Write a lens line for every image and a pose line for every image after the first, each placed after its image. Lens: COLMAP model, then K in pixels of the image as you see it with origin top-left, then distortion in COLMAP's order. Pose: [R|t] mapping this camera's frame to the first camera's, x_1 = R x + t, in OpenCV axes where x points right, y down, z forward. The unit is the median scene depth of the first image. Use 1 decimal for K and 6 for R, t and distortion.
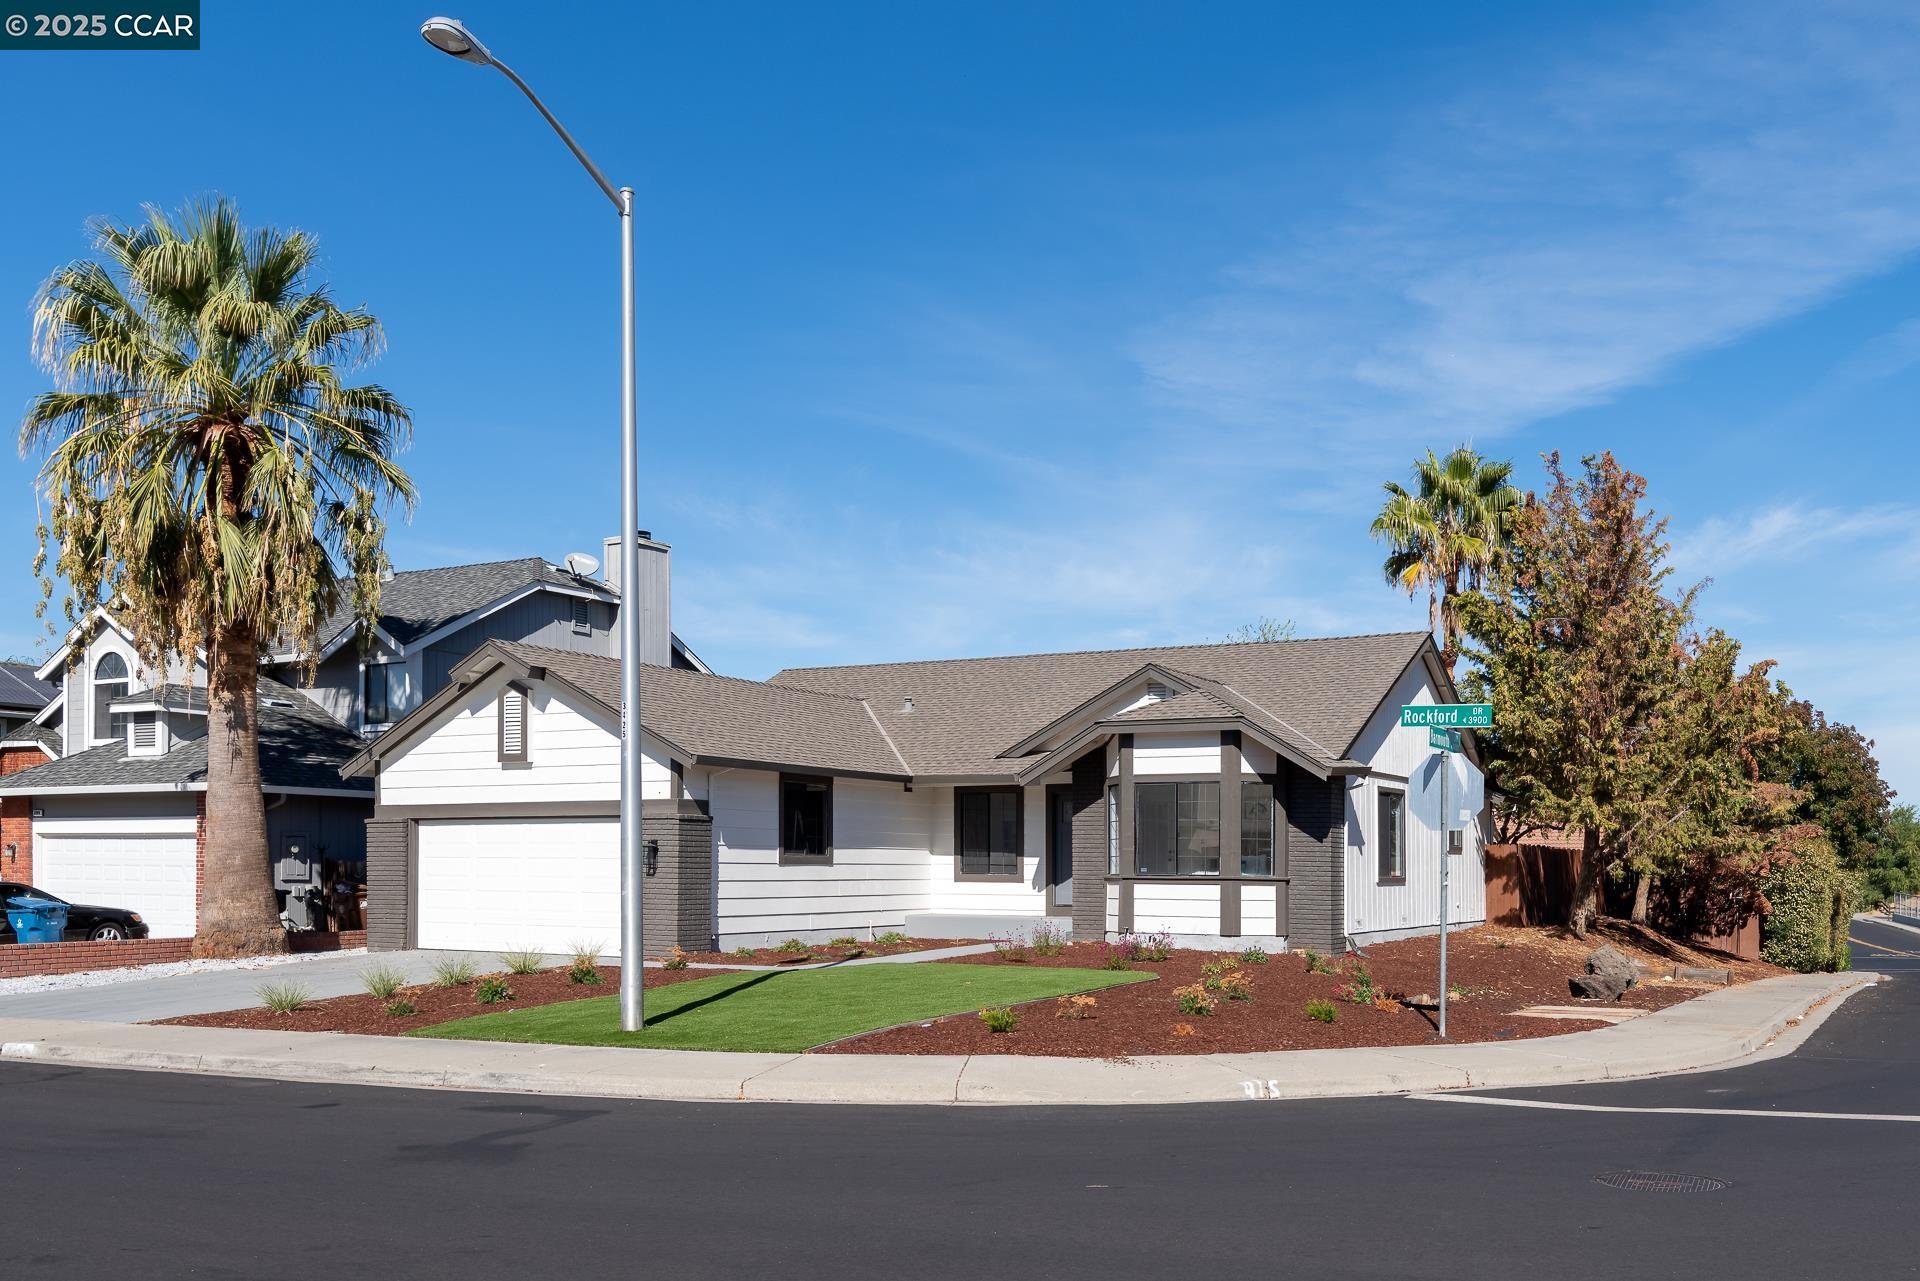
lens RADIAL K [[1550.1, 0, 1082.2], [0, 1550.1, 859.5], [0, 0, 1]] dist [-0.001346, 0.005158]
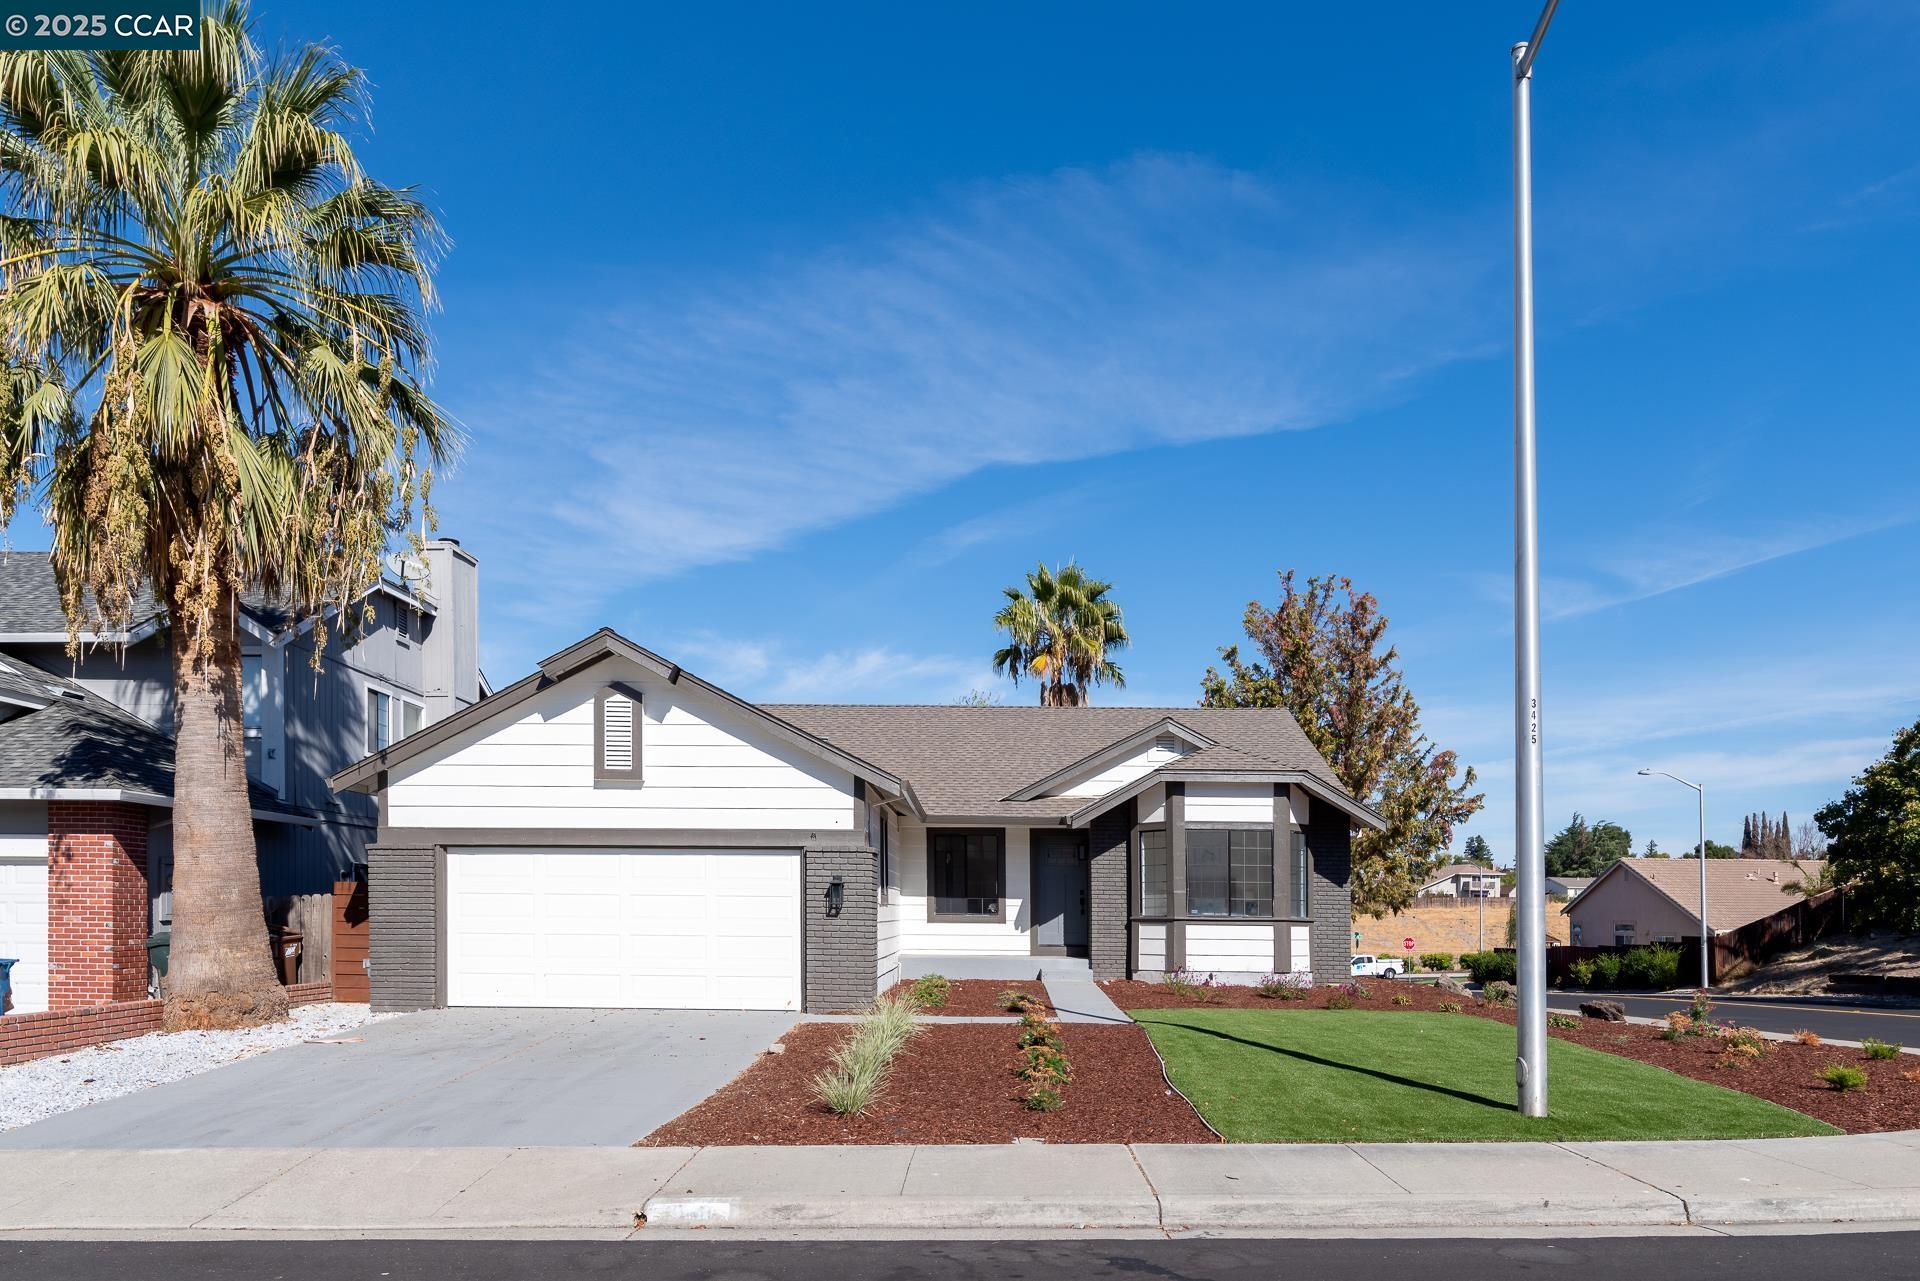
lens RADIAL K [[1221.2, 0, 957.3], [0, 1221.2, 920.7], [0, 0, 1]] dist [-0.002444, 0.000444]
pose [[0.906672, 0.000009, 0.421836, -0.448615], [-0.006378, 0.999886, 0.013686, 0.002474], [-0.421788, -0.015100, 0.906569, 0.306899]]
